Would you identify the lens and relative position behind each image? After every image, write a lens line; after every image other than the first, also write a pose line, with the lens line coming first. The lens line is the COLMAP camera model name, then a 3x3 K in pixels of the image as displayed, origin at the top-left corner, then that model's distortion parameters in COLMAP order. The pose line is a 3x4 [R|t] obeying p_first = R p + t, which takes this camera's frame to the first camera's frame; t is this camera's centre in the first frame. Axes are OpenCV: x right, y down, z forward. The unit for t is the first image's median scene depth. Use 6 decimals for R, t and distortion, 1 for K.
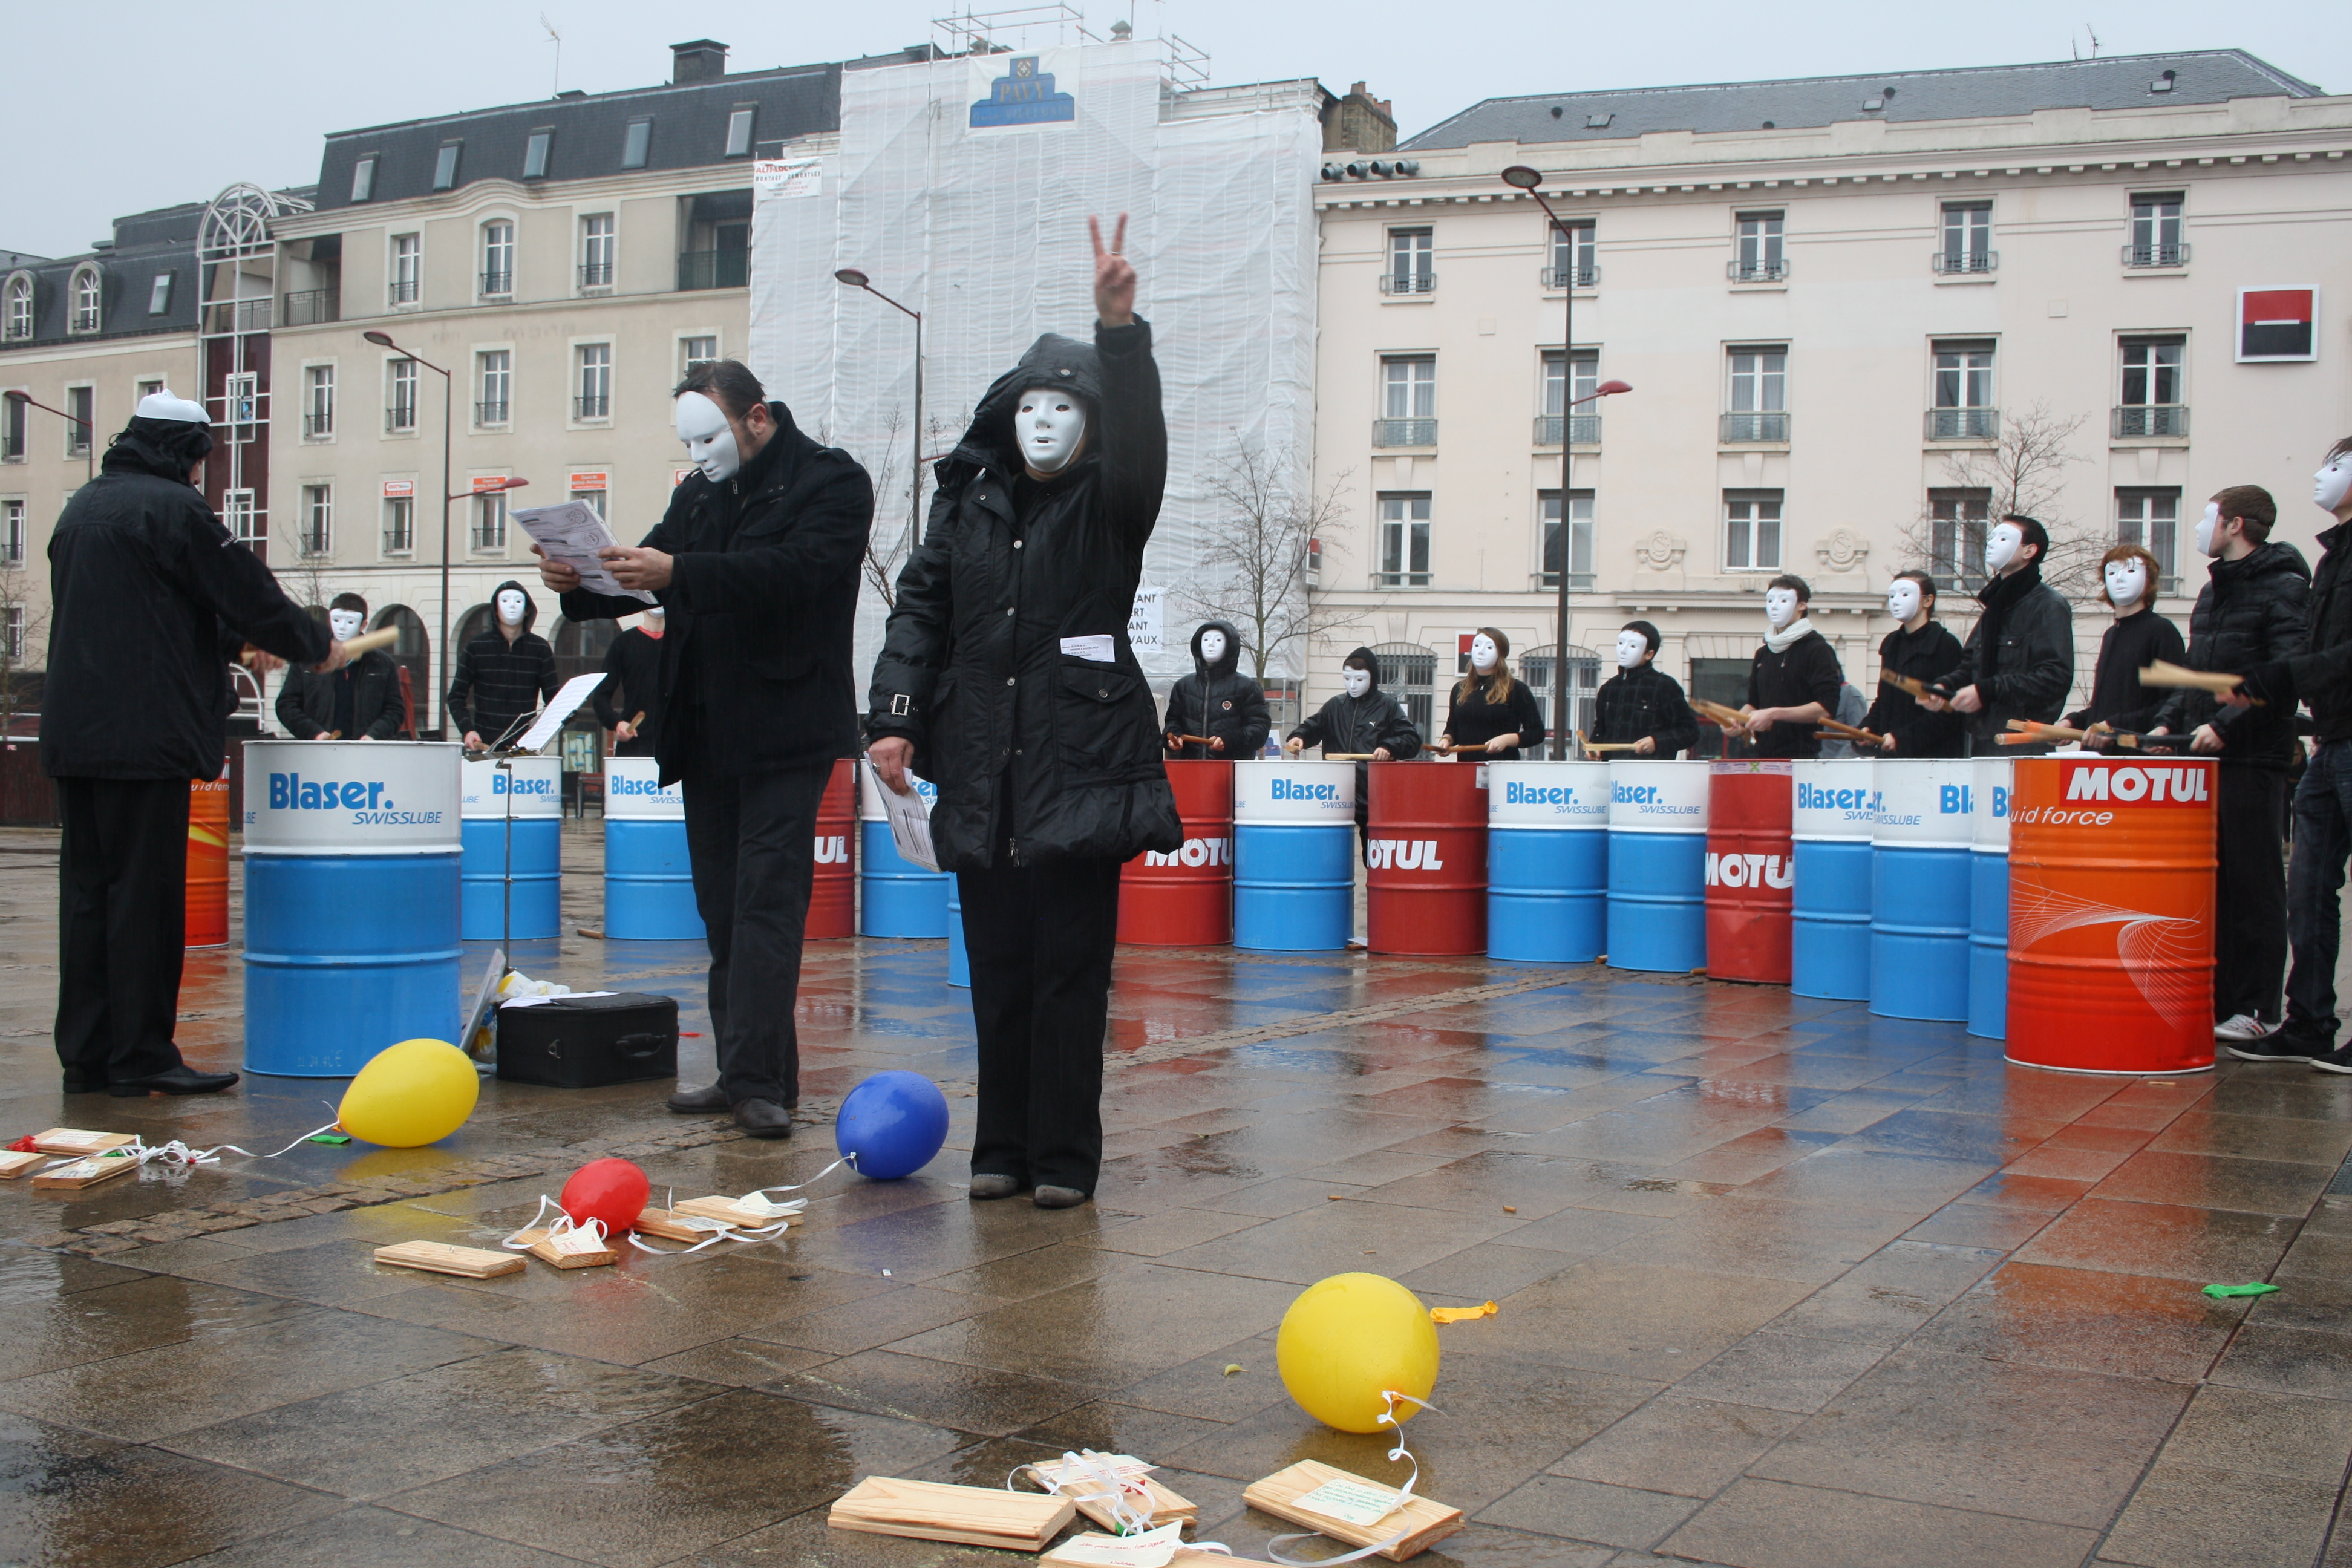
lens RADIAL K [[2516.2, 0, 1176.0], [0, 2516.2, 784.0], [0, 0, 1]] dist [-0.110293, 0.298050]
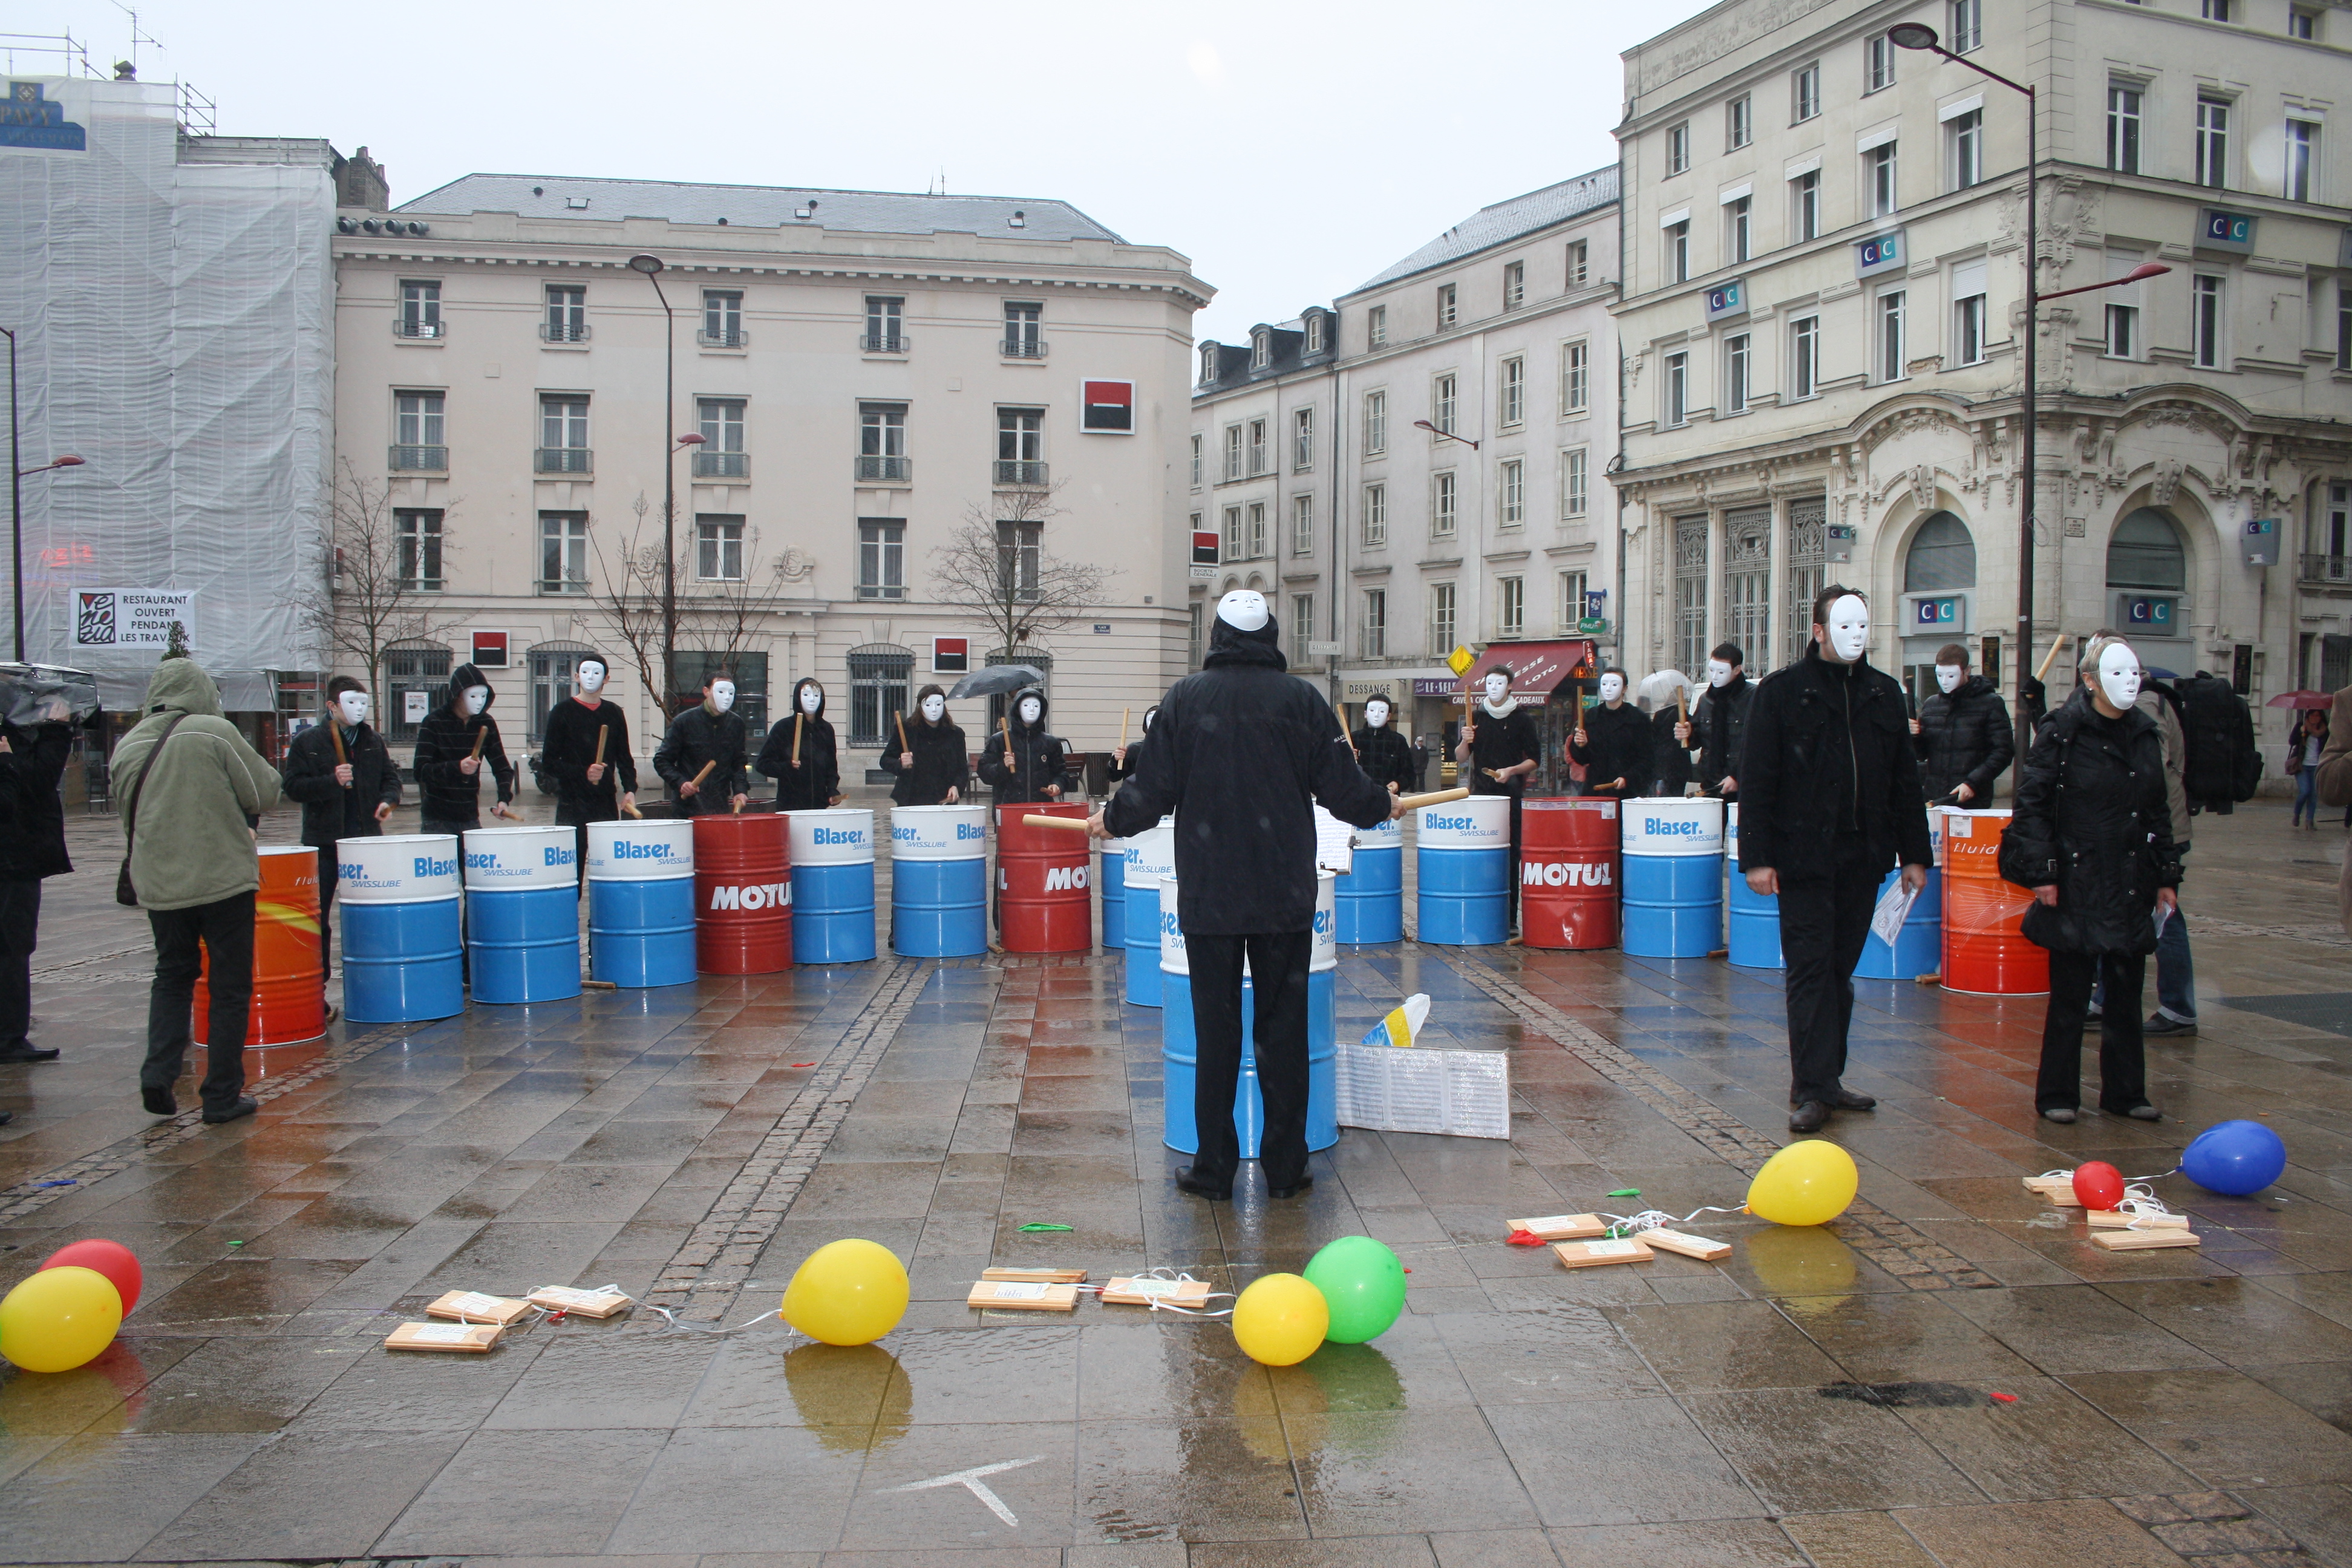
lens RADIAL K [[2001.9, 0, 1176.0], [0, 2001.9, 784.0], [0, 0, 1]] dist [-0.103192, 0.134547]
pose [[0.850020, -0.036974, 0.525451, -0.097444], [0.027384, 0.999286, 0.026017, -0.003609], [-0.526038, -0.007726, 0.850426, 0.038586]]
